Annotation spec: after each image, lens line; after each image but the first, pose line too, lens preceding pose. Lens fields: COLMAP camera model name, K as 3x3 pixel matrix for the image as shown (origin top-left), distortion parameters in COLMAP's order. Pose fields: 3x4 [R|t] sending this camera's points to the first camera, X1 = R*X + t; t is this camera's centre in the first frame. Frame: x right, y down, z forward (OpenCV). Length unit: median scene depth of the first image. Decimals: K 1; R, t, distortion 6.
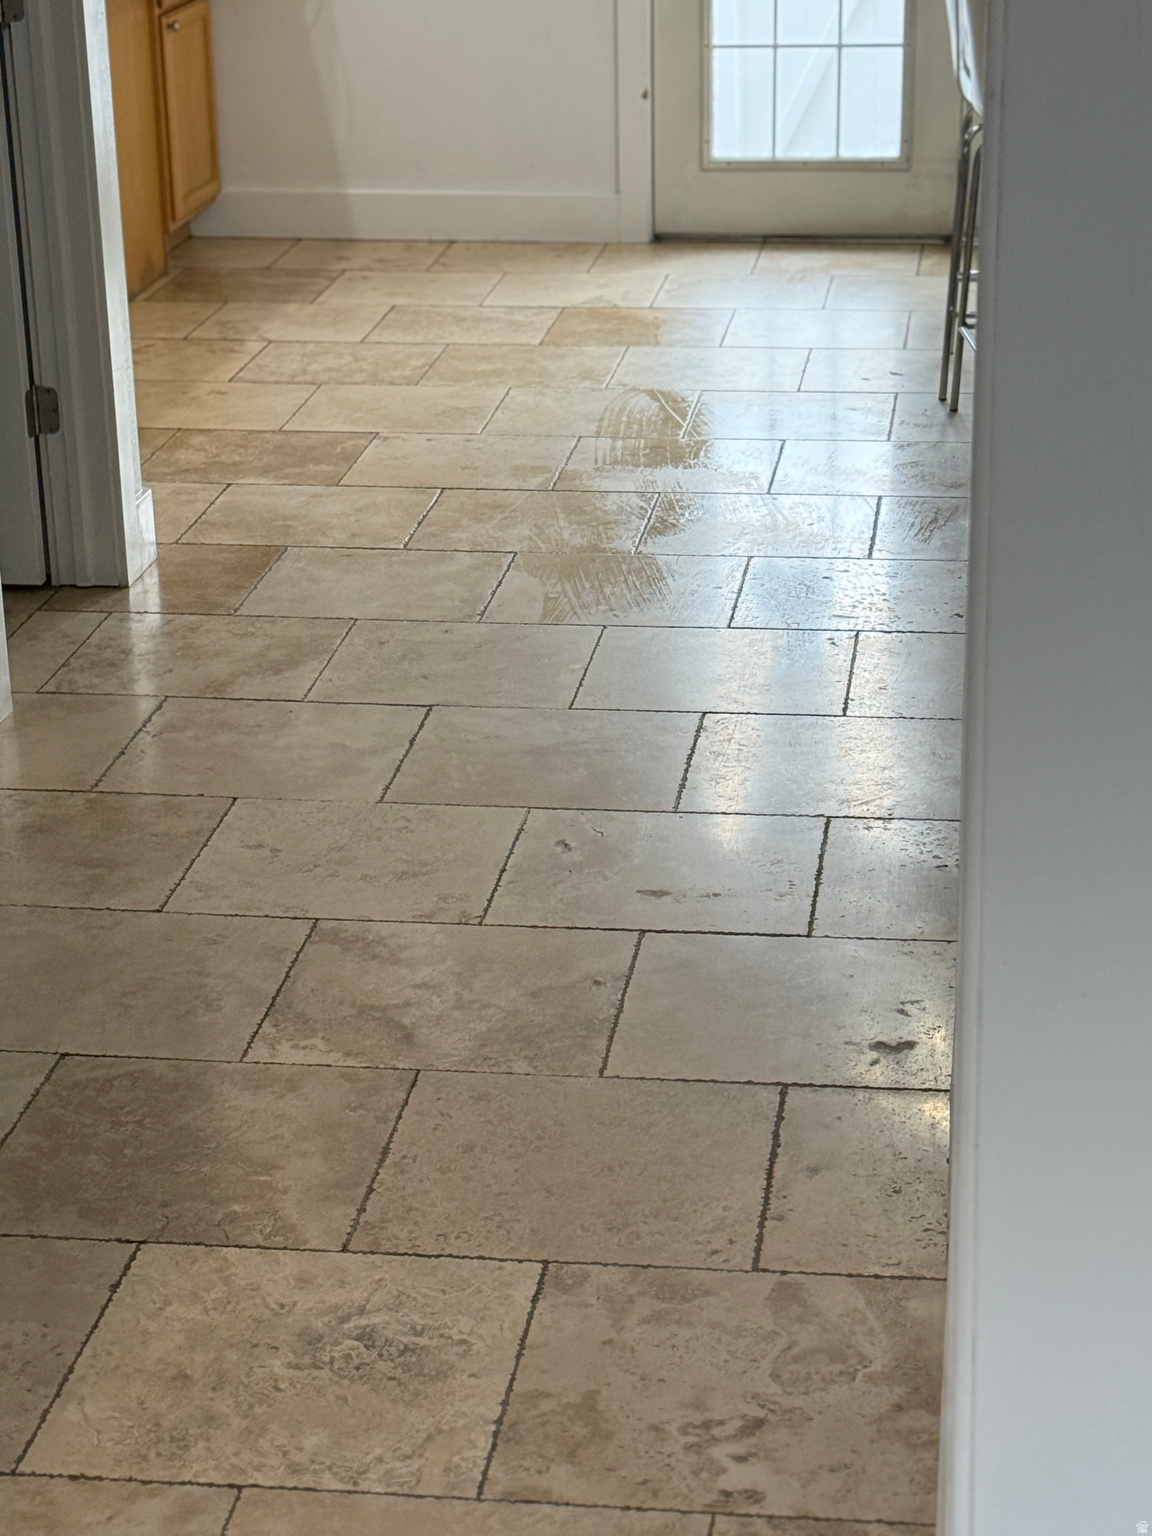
lens RADIAL K [[3032.2, 0, 578.7], [0, 3032.2, 767.5], [0, 0, 1]] dist [0.090044, 0.000000]
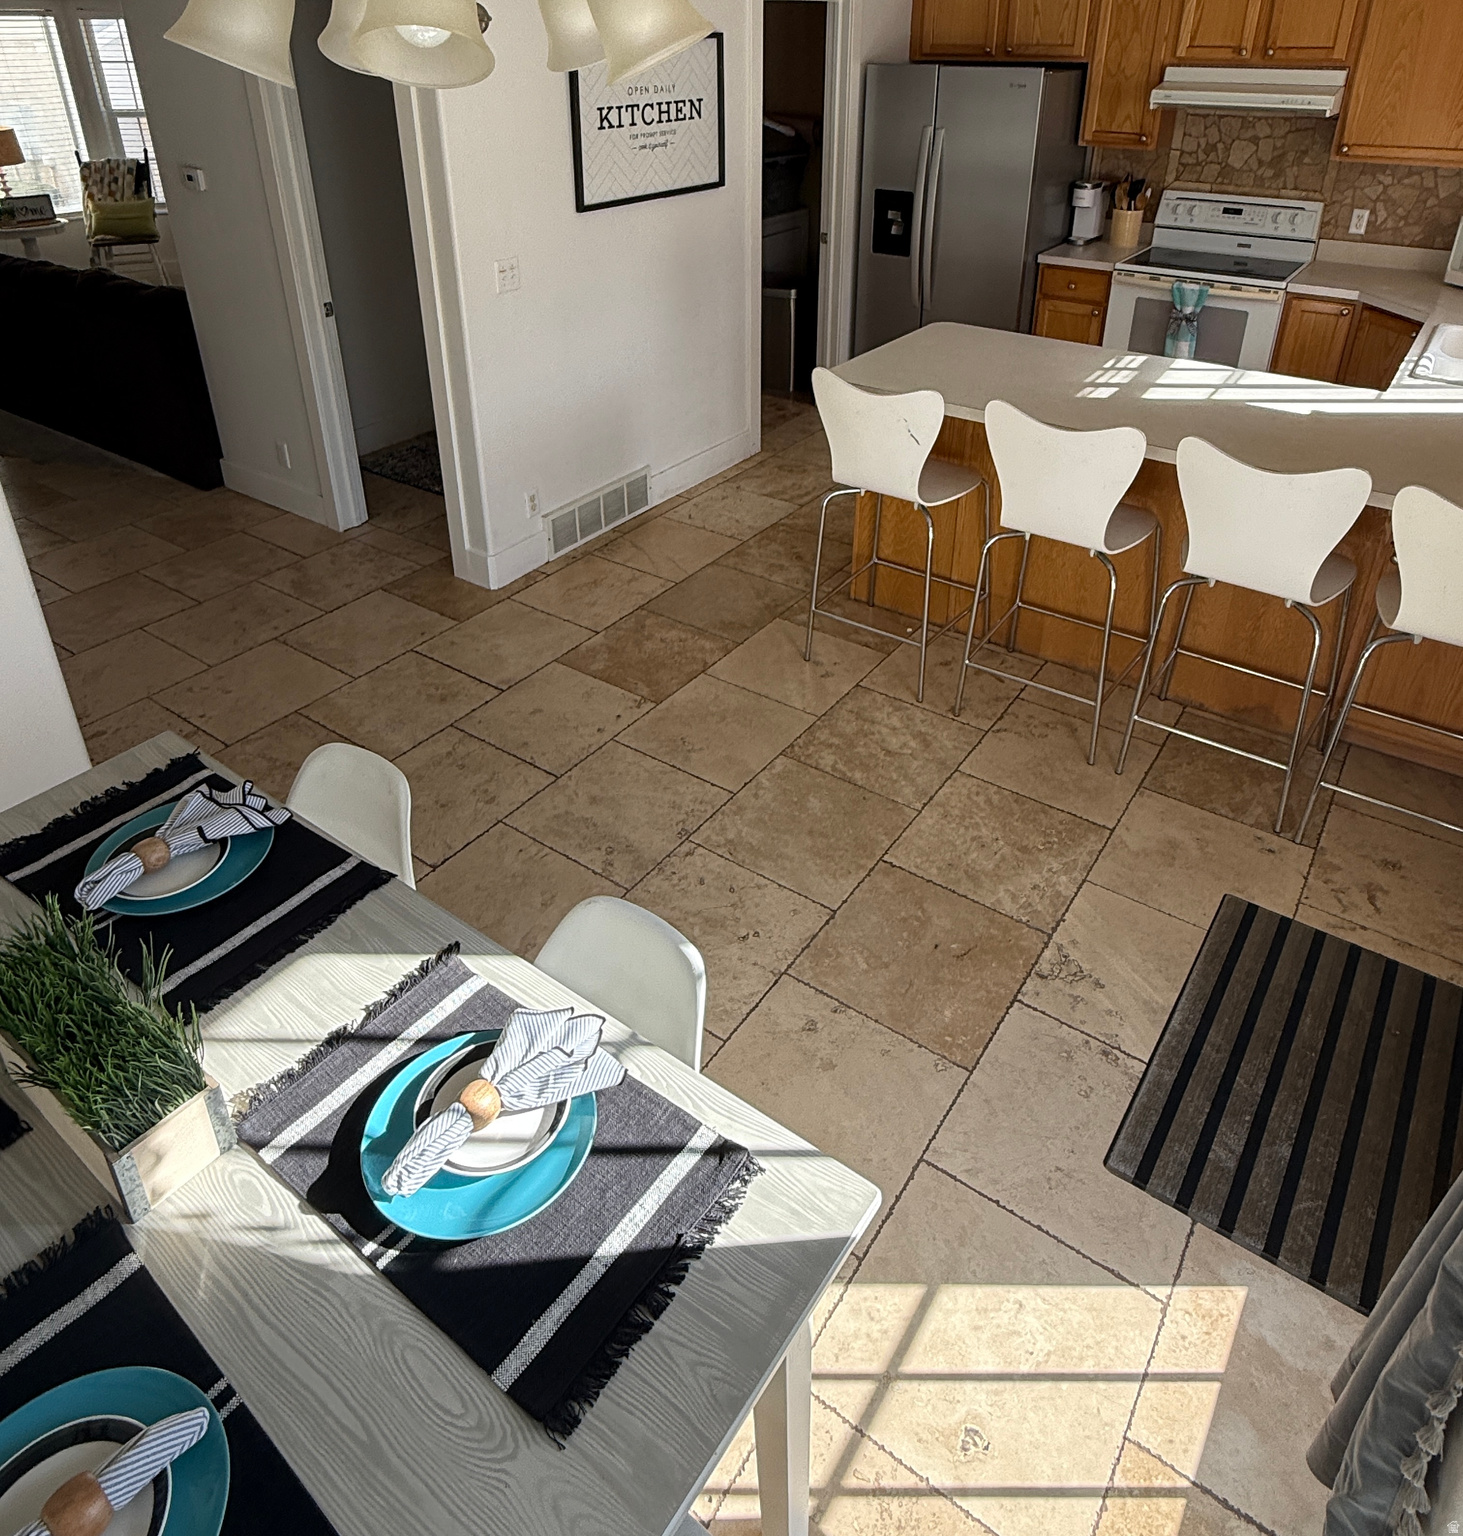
lens RADIAL K [[1083.8, 0, 736.8], [0, 1083.8, 561.7], [0, 0, 1]] dist [0.007238, -0.002872]
pose [[-0.459196, 0.407371, -0.789422, 0.403847], [-0.302219, 0.764005, 0.570052, -0.641432], [0.835346, 0.500344, -0.227713, 1.548793]]
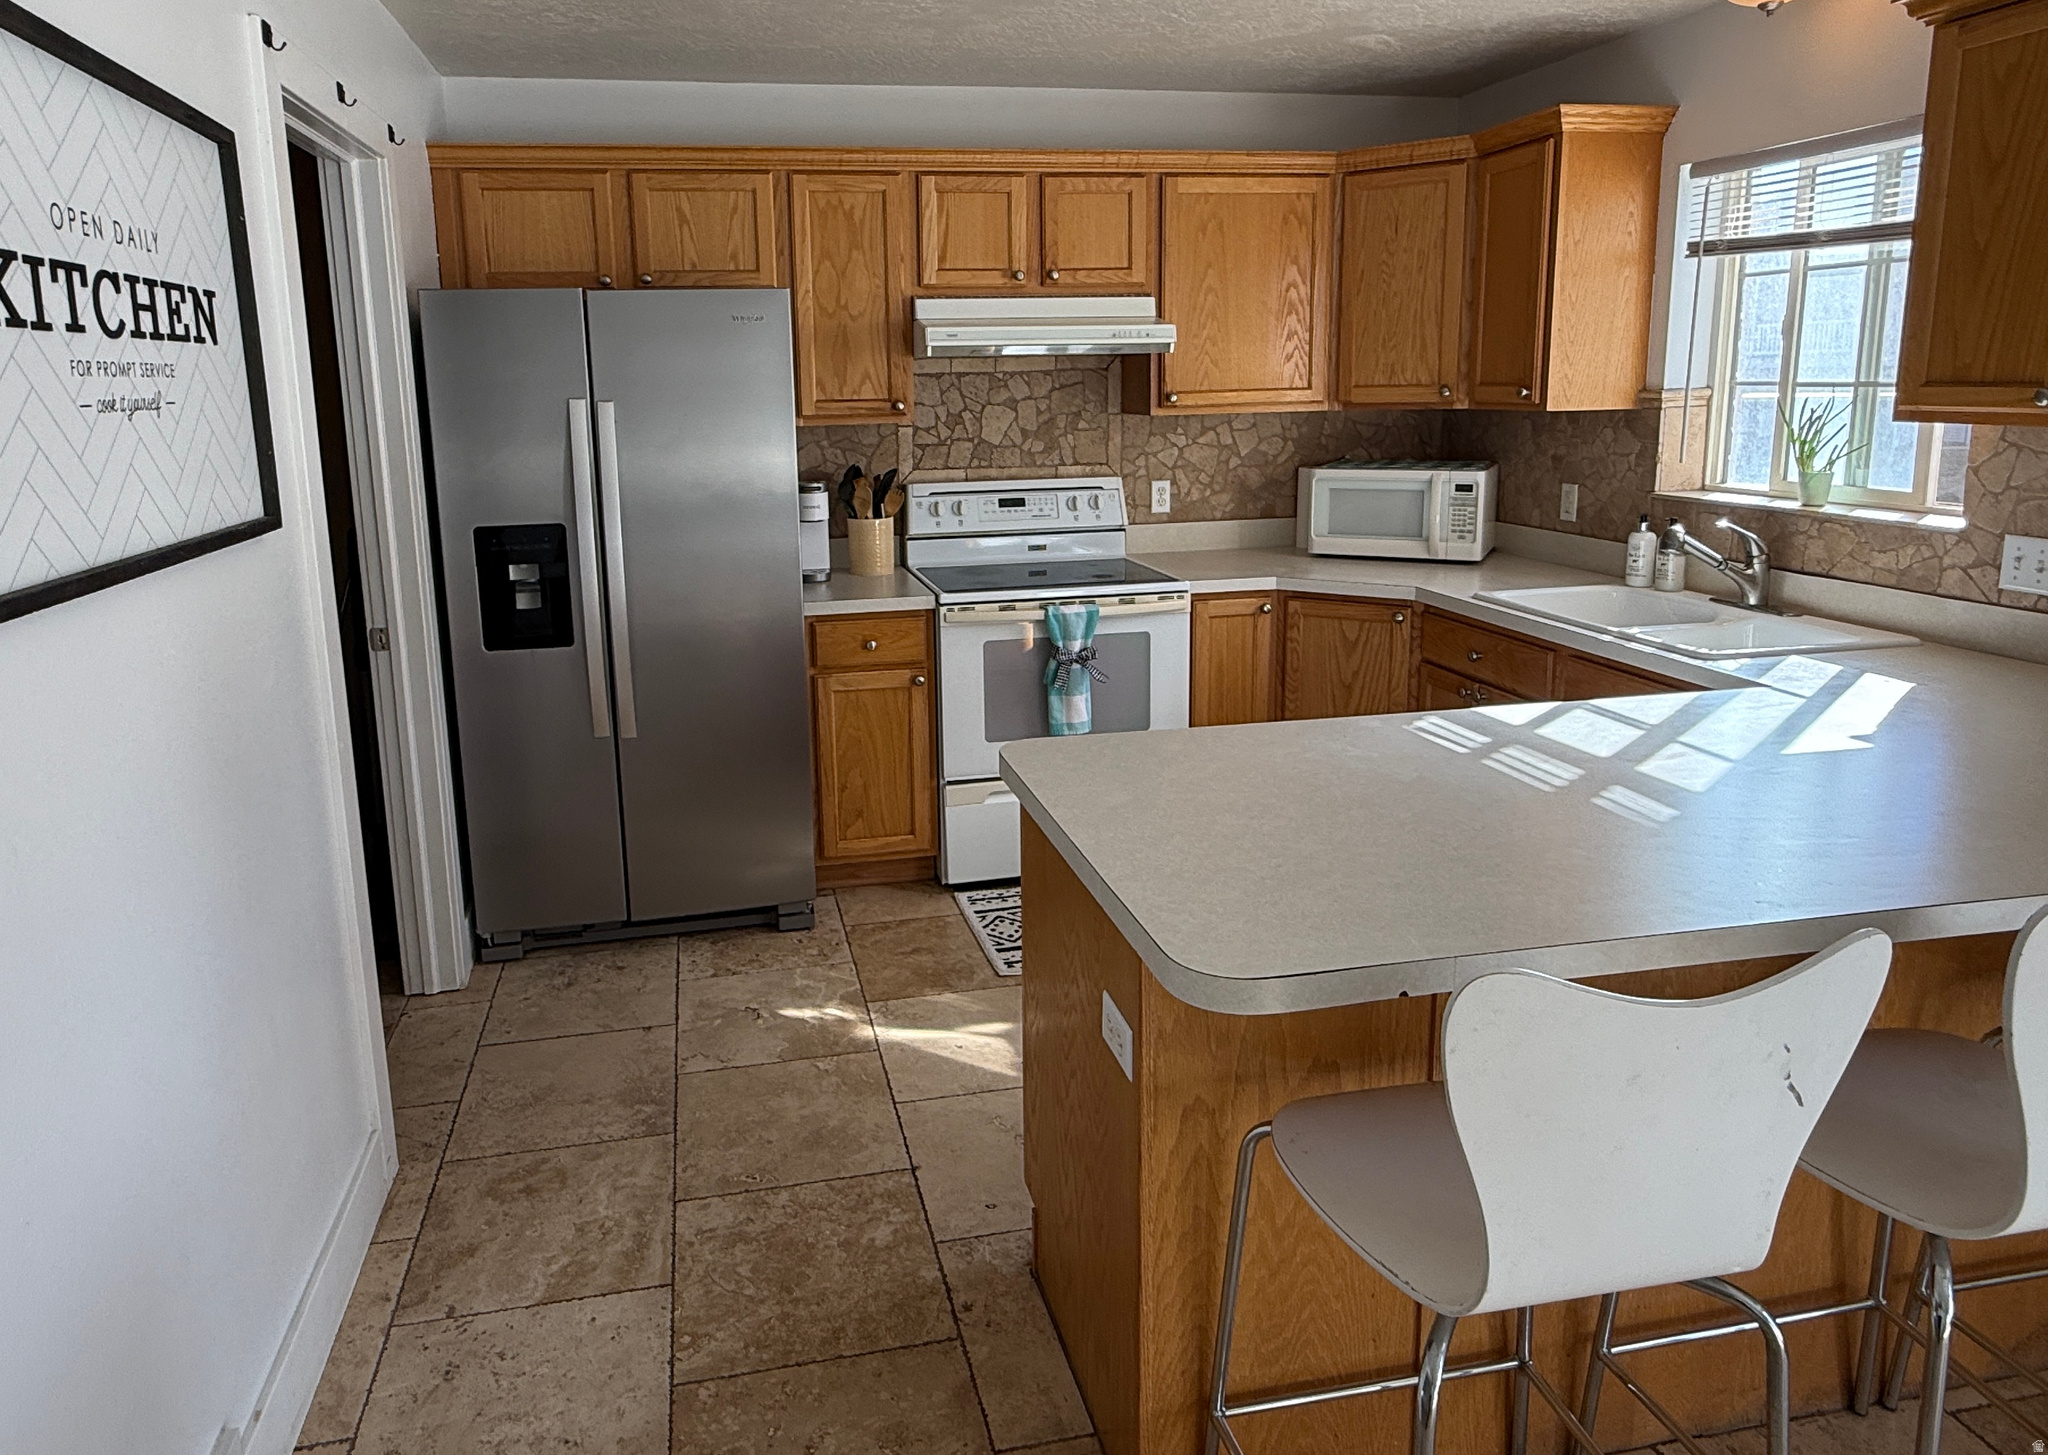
lens RADIAL K [[1275.7, 0, 936.9], [0, 1275.7, 603.3], [0, 0, 1]] dist [-0.006976, 0.010163]
pose [[0.324046, 0.168194, -0.930970, -0.023784], [-0.310548, 0.948451, 0.063259, -0.415763], [0.893619, 0.268612, 0.359574, 1.206147]]
